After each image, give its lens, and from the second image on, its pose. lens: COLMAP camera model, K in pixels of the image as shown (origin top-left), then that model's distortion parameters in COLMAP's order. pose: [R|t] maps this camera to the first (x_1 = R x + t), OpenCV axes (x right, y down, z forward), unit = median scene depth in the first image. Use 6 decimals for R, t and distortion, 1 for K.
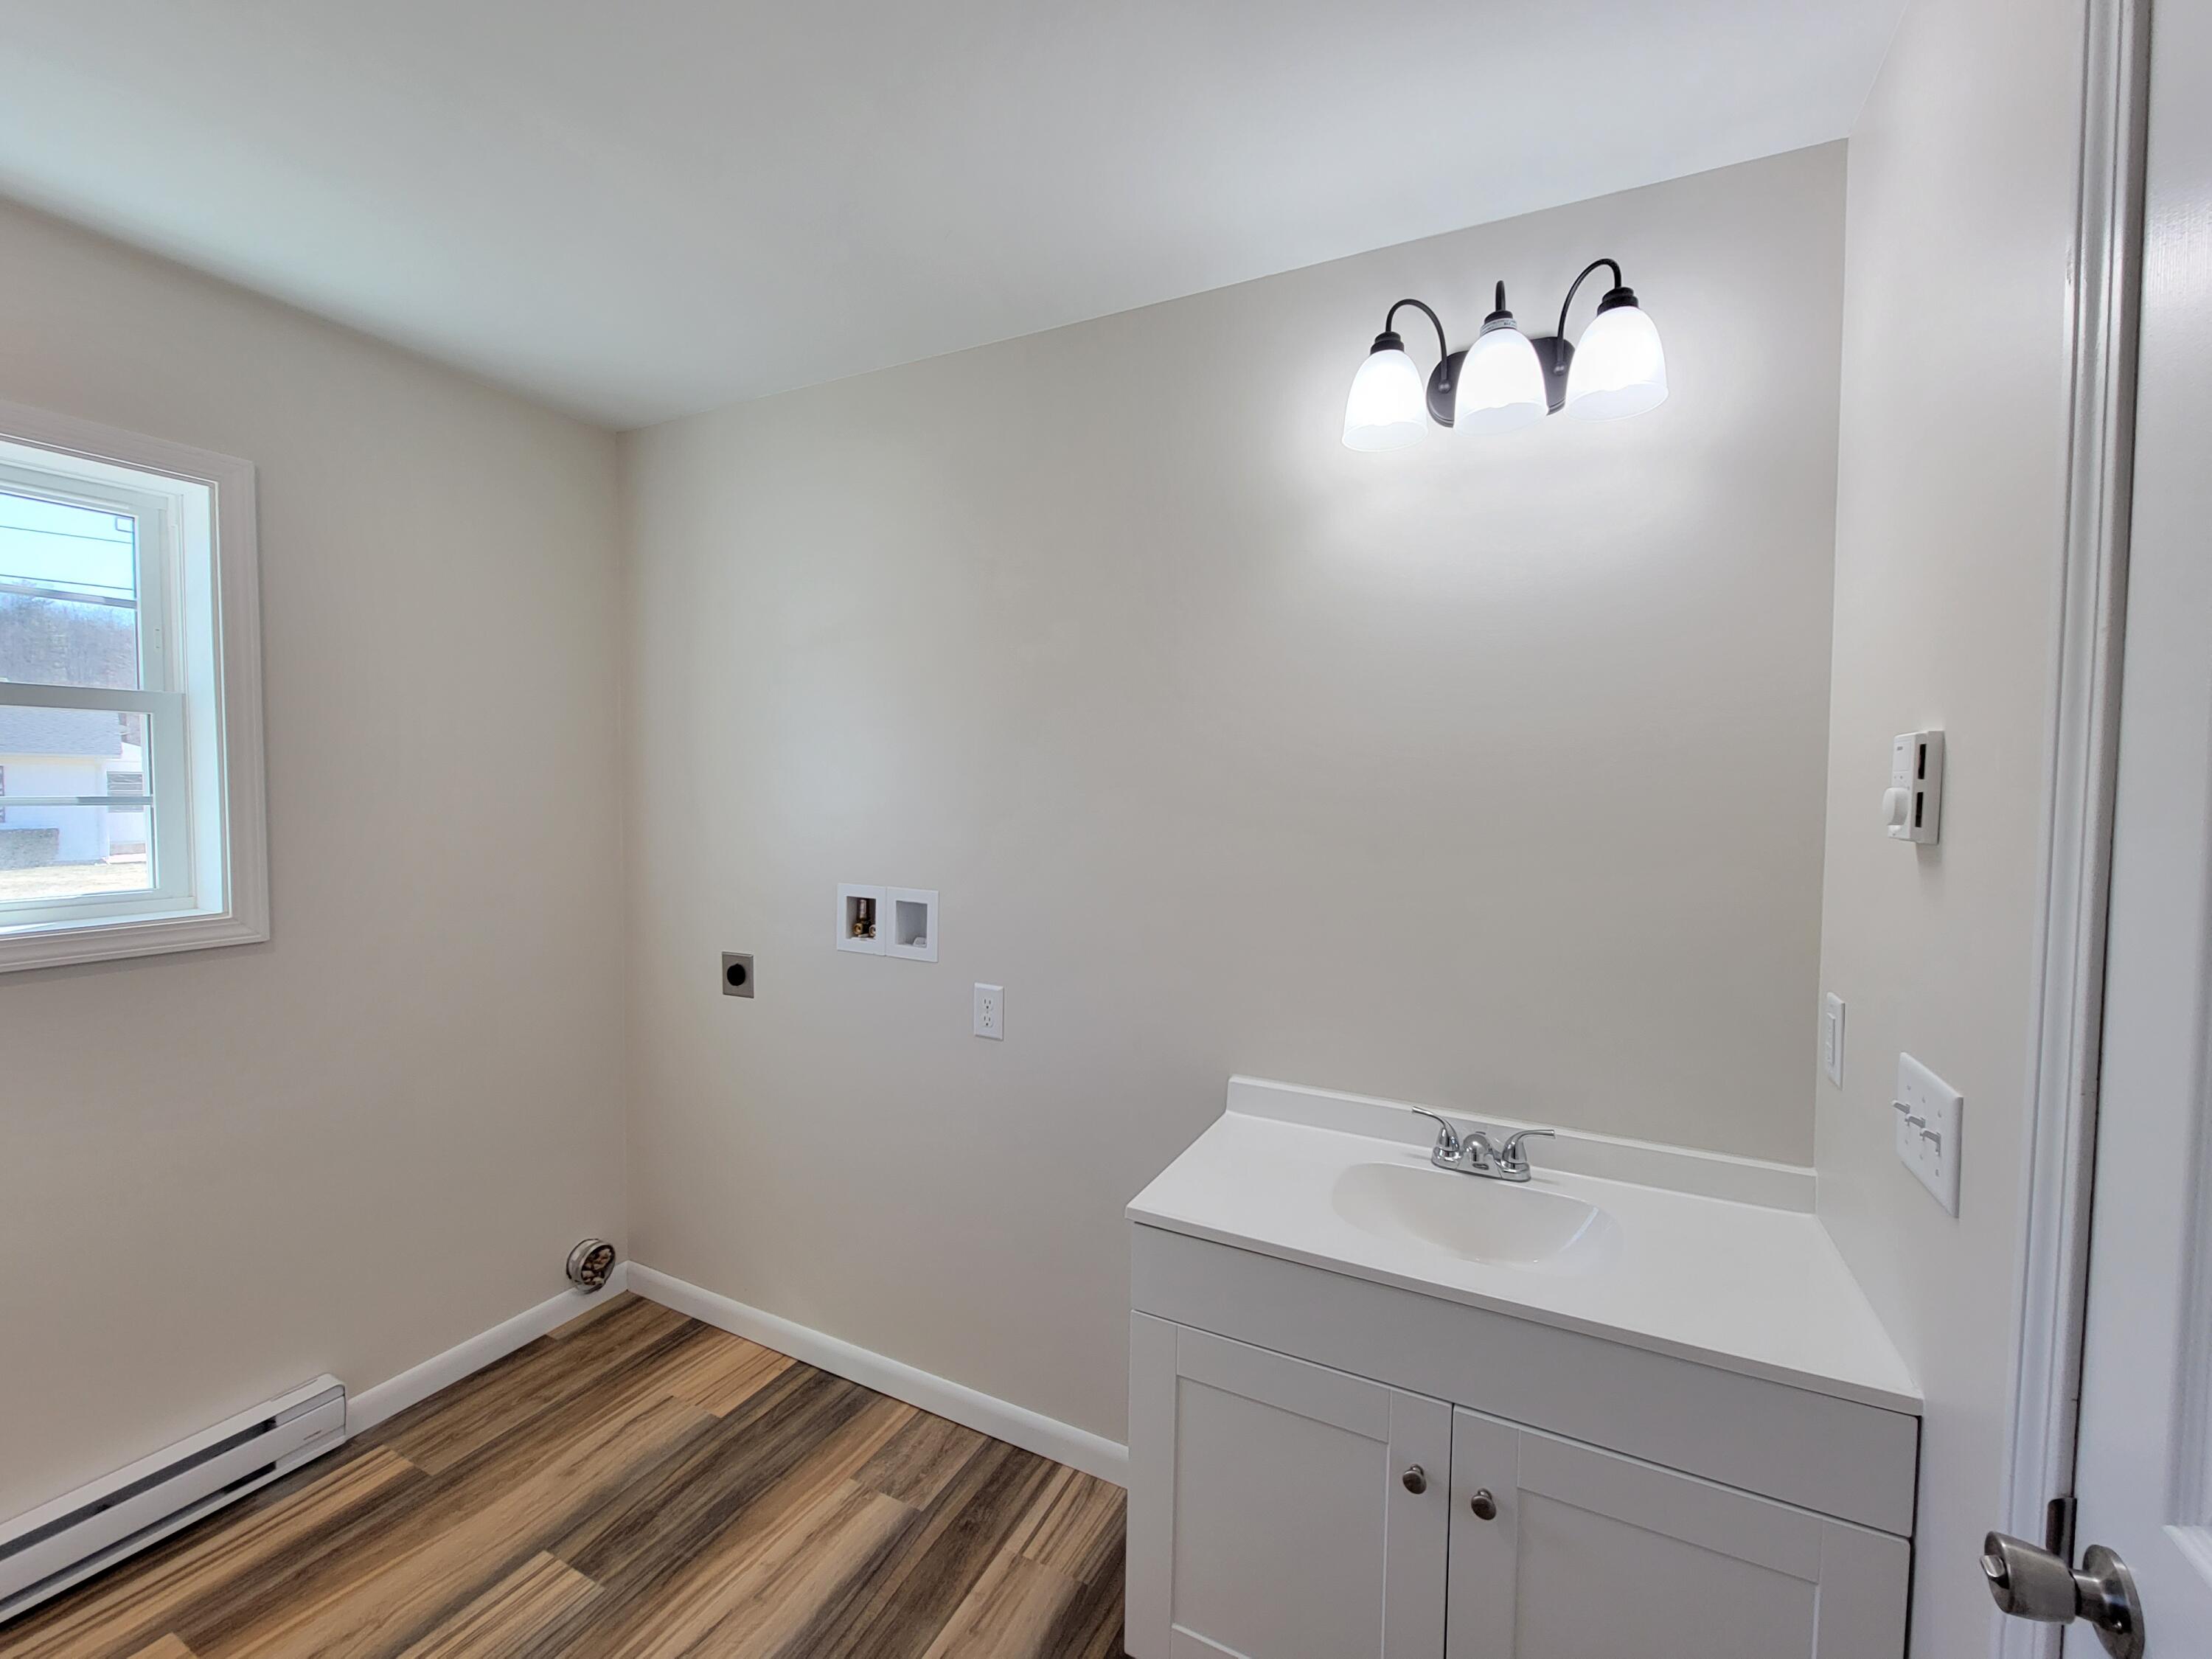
lens RADIAL K [[906.3, 0, 1109.6], [0, 906.3, 808.9], [0, 0, 1]] dist [-0.002799, -0.000383]
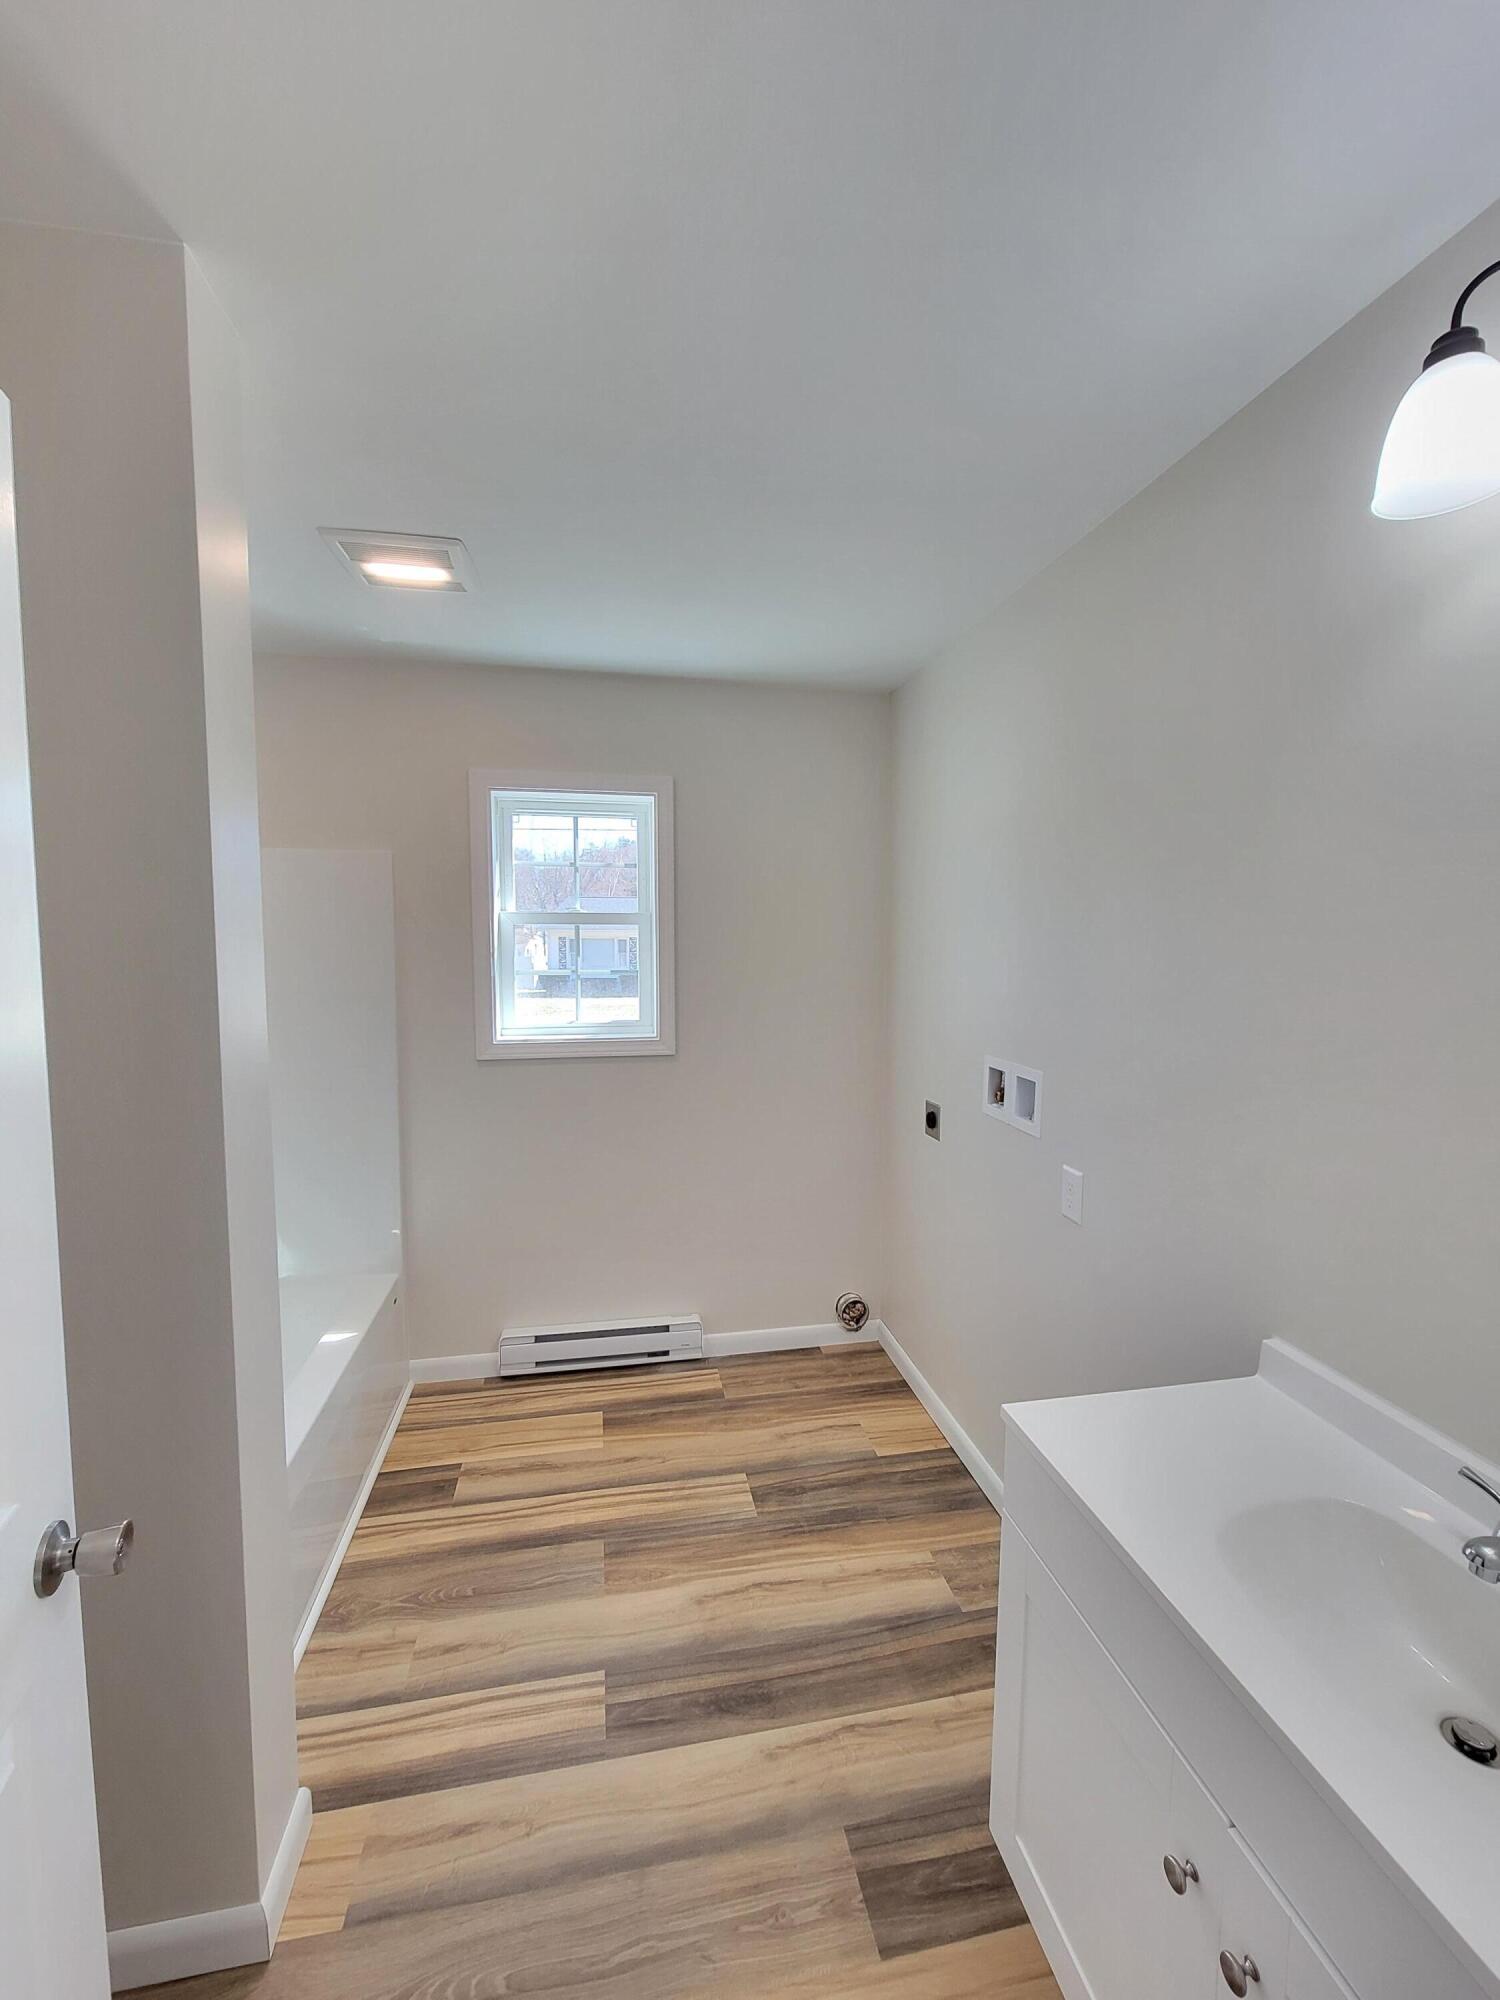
lens RADIAL K [[819.5, 0, 752.5], [0, 819.5, 997.6], [0, 0, 1]] dist [-0.002799, -0.000383]
pose [[0.607517, 0.046014, -0.792972, 0.389268], [-0.015623, 0.998820, 0.045990, -0.037415], [0.794153, -0.015551, 0.607519, 0.165631]]
